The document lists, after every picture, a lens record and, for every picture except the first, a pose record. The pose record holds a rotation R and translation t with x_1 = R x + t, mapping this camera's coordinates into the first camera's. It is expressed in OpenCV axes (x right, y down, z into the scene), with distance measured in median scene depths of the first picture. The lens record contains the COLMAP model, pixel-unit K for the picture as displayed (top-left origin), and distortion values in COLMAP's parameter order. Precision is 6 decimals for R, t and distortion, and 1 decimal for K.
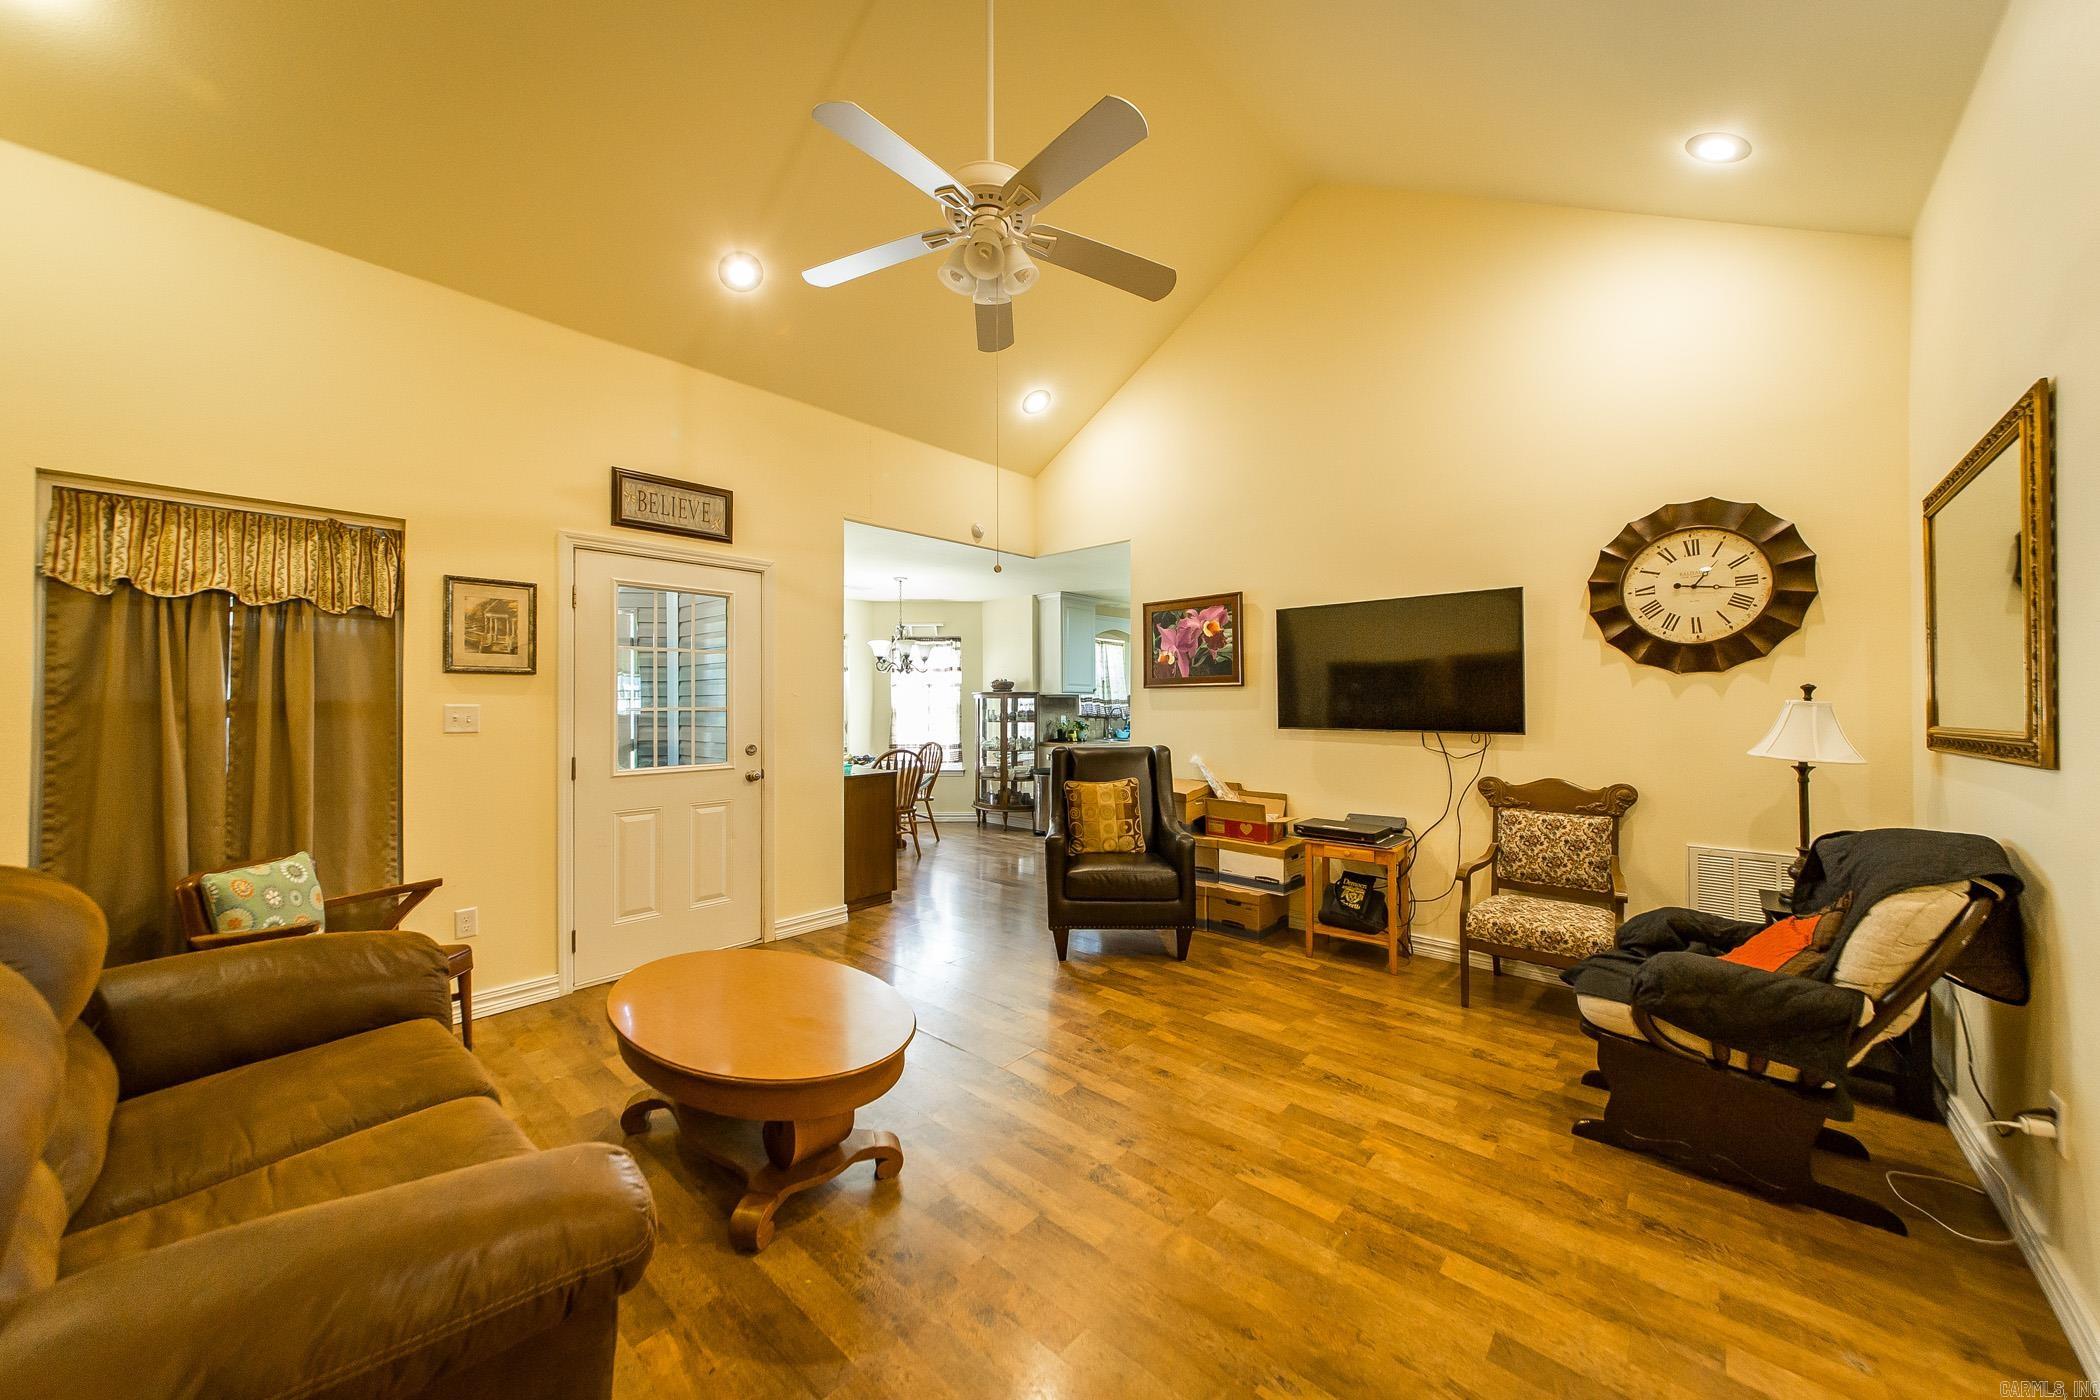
lens RADIAL K [[749.6, 0, 1057.6], [0, 749.6, 697.7], [0, 0, 1]] dist [0.006813, -0.000190]
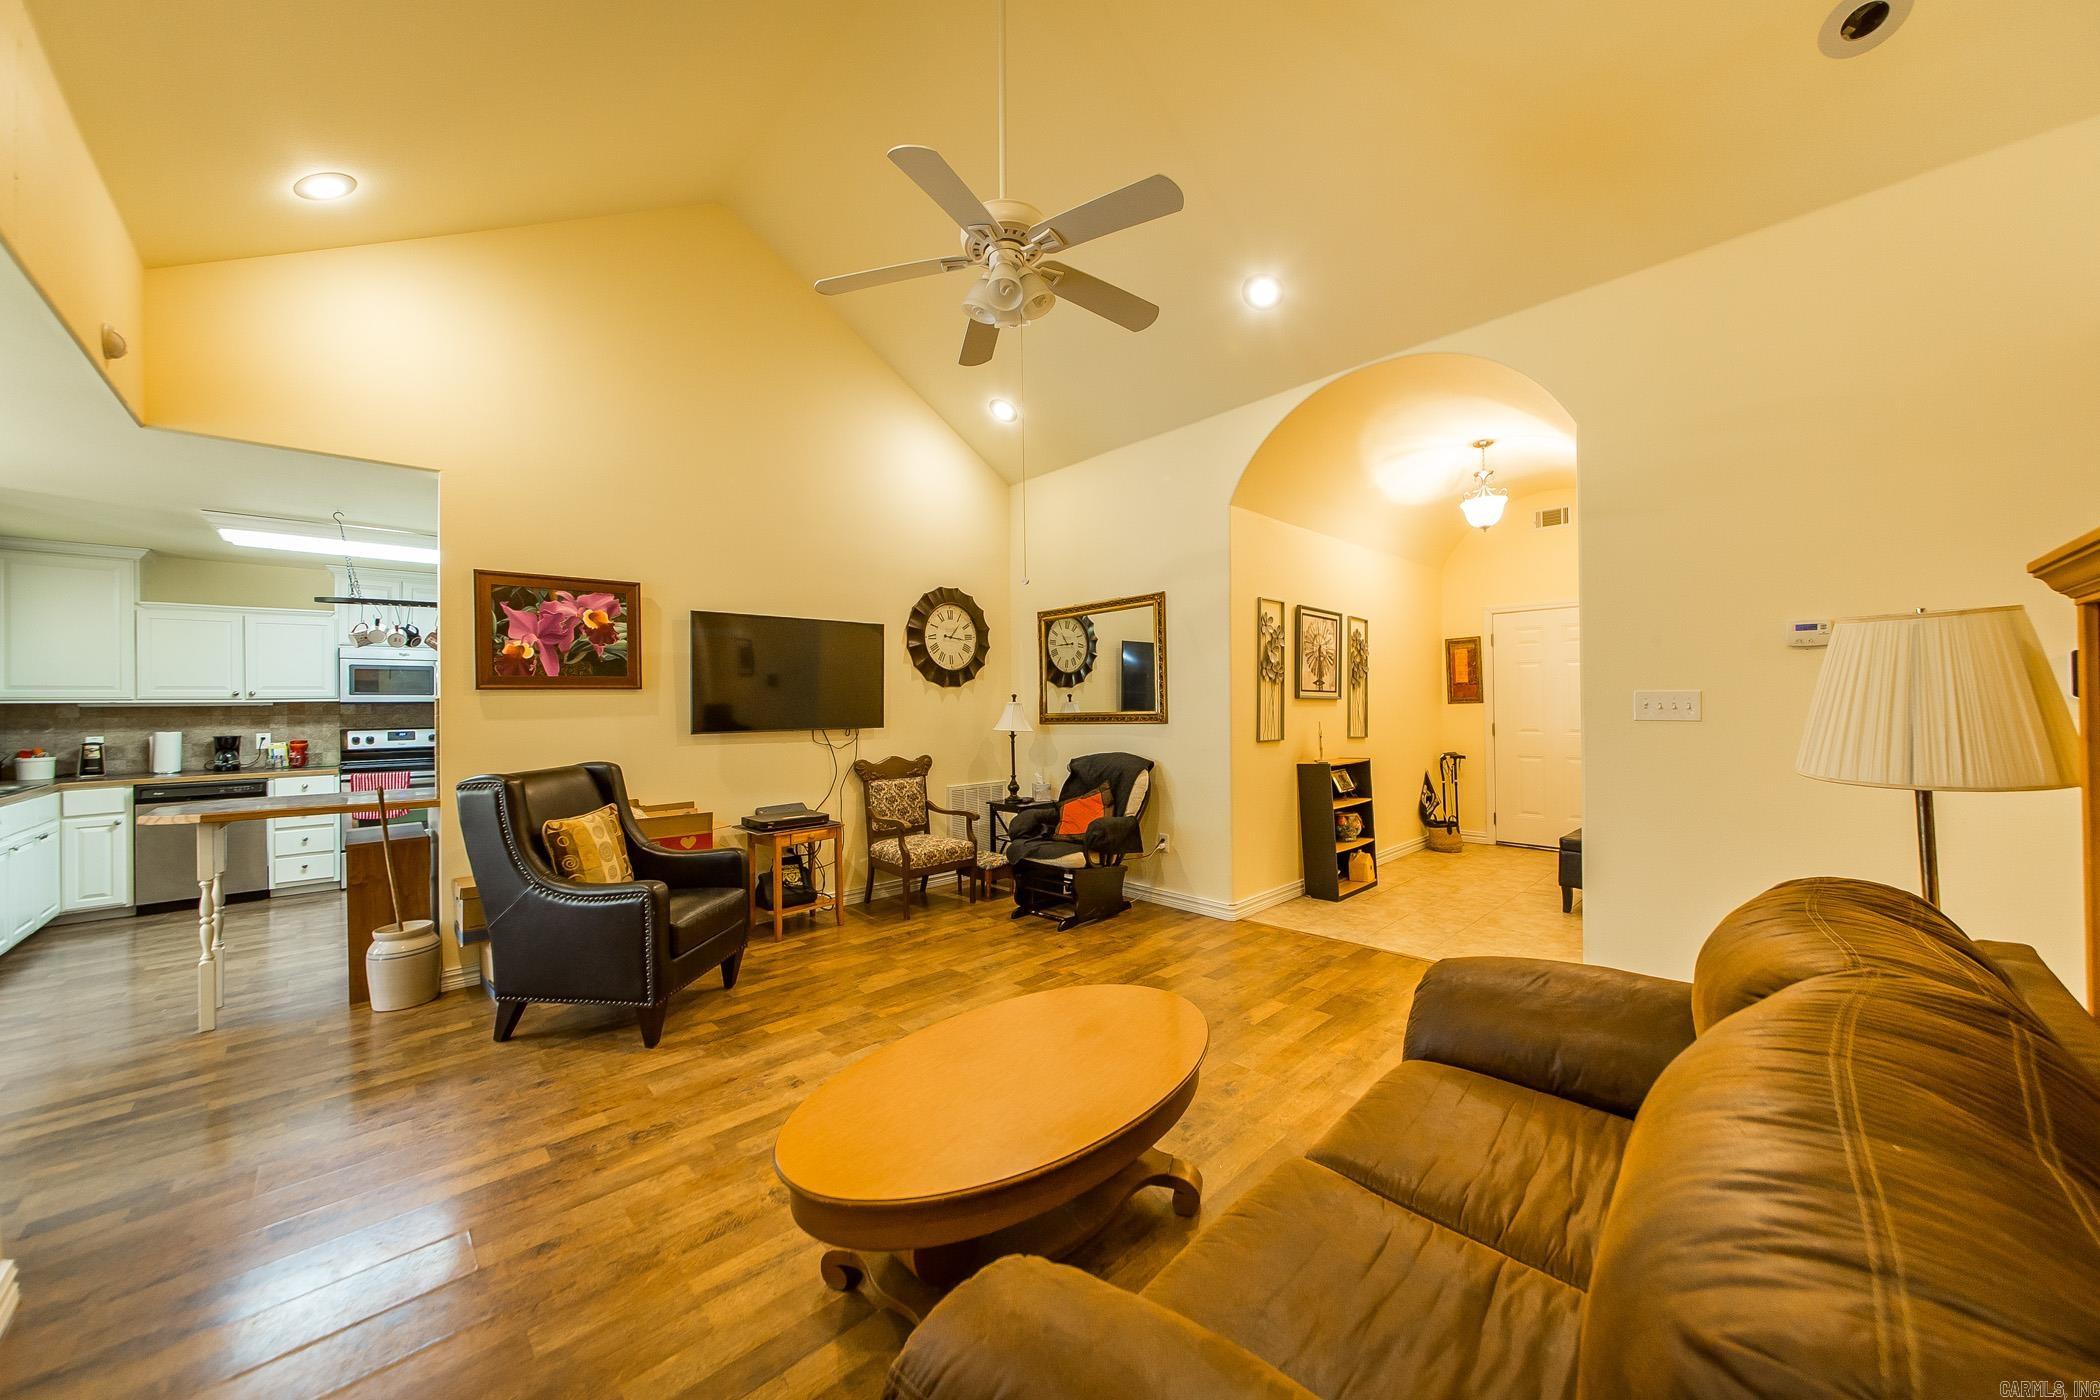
lens RADIAL K [[749.6, 0, 1043.3], [0, 749.6, 709.2], [0, 0, 1]] dist [0.006813, -0.000190]
pose [[0.083527, -0.008203, 0.996472, -0.791693], [0.007605, 0.999942, 0.007594, 0.006441], [-0.996476, 0.006944, 0.083585, 0.591774]]
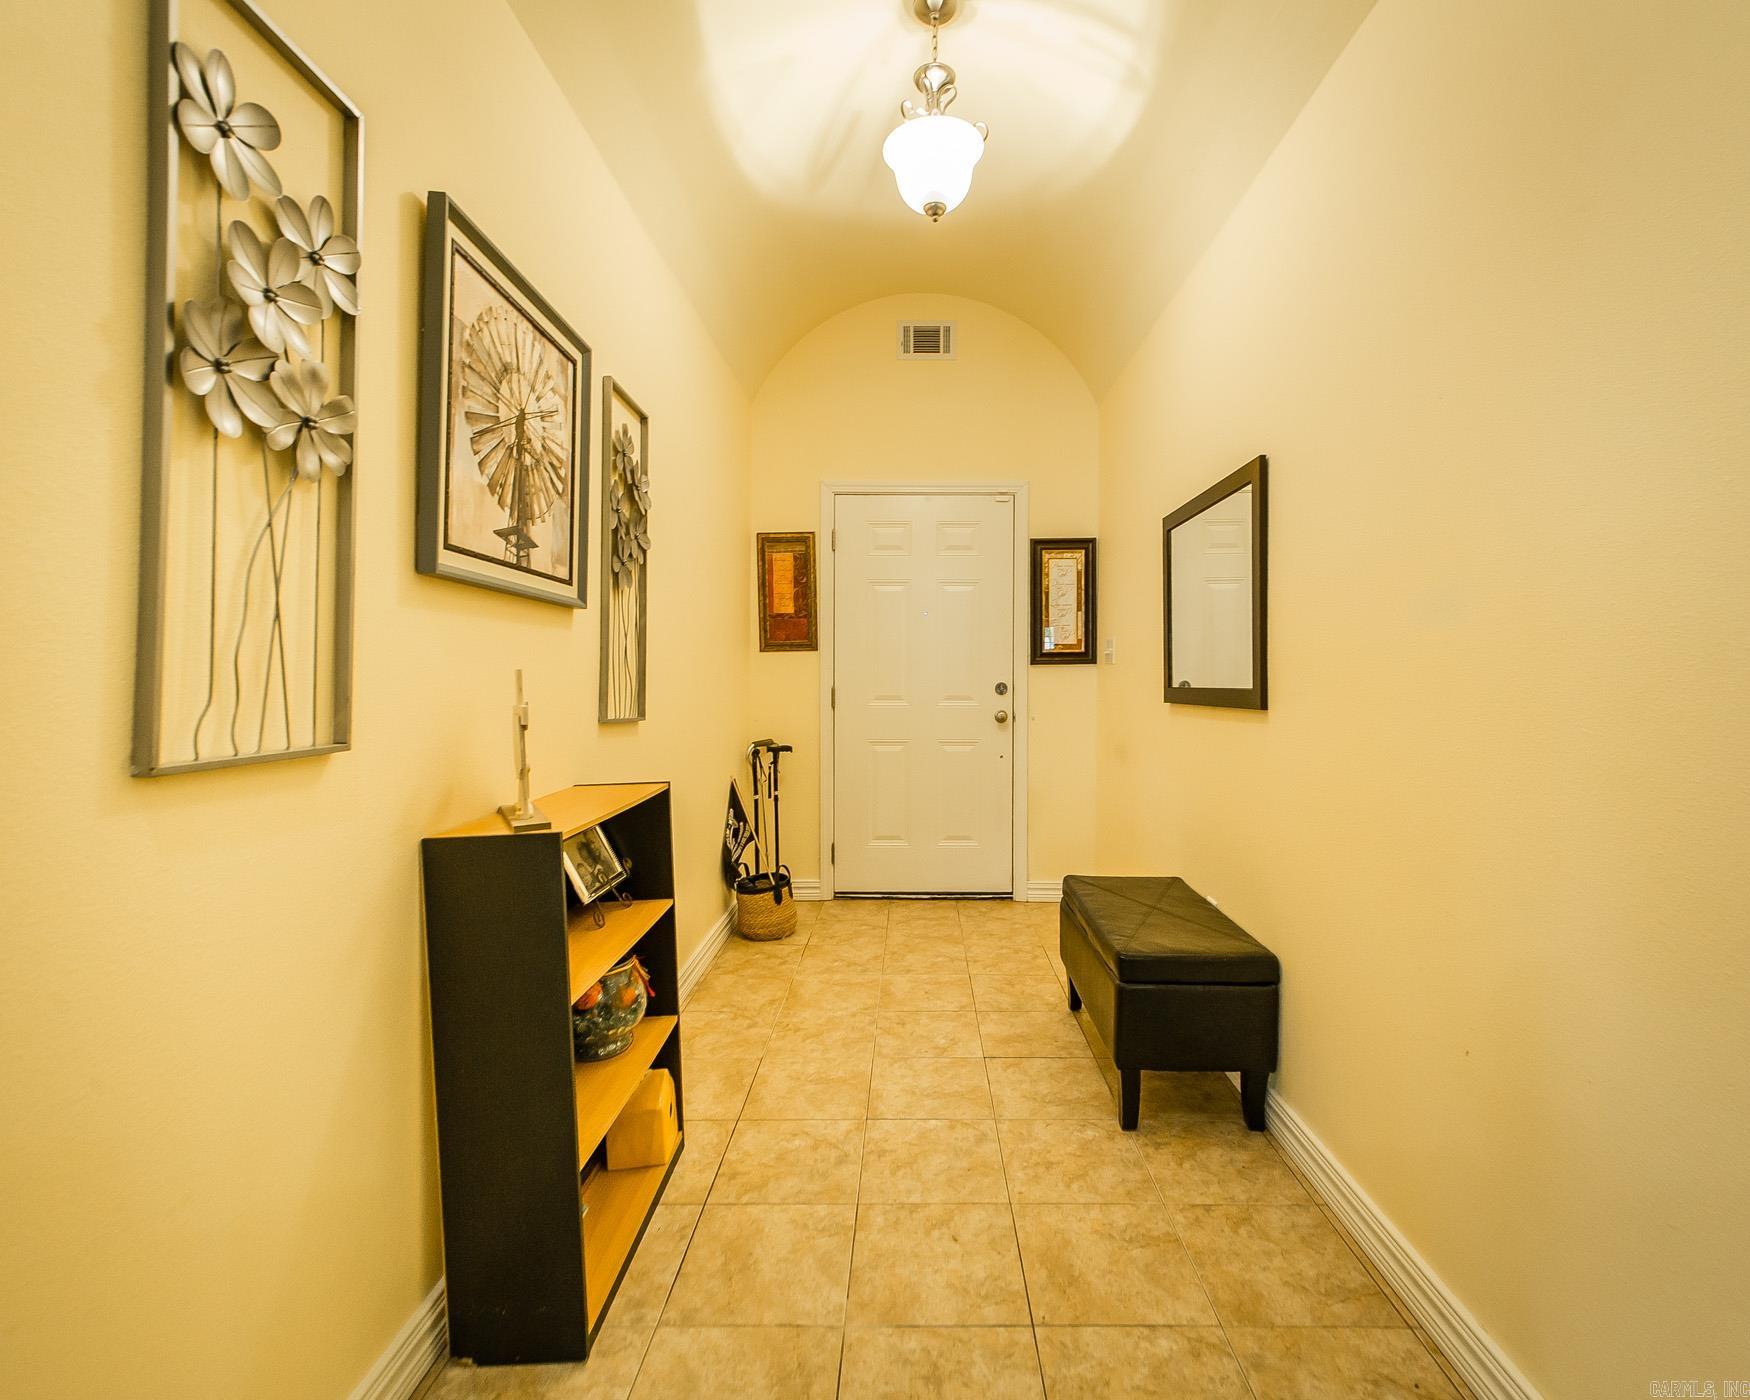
lens RADIAL K [[808.8, 0, 915.5], [0, 808.8, 671.6], [0, 0, 1]] dist [-0.001243, -0.000507]
pose [[-0.669073, 0.000954, 0.743196, 0.251552], [-0.003560, 0.999984, -0.004489, 0.047993], [-0.743188, -0.005649, -0.669059, 0.307501]]
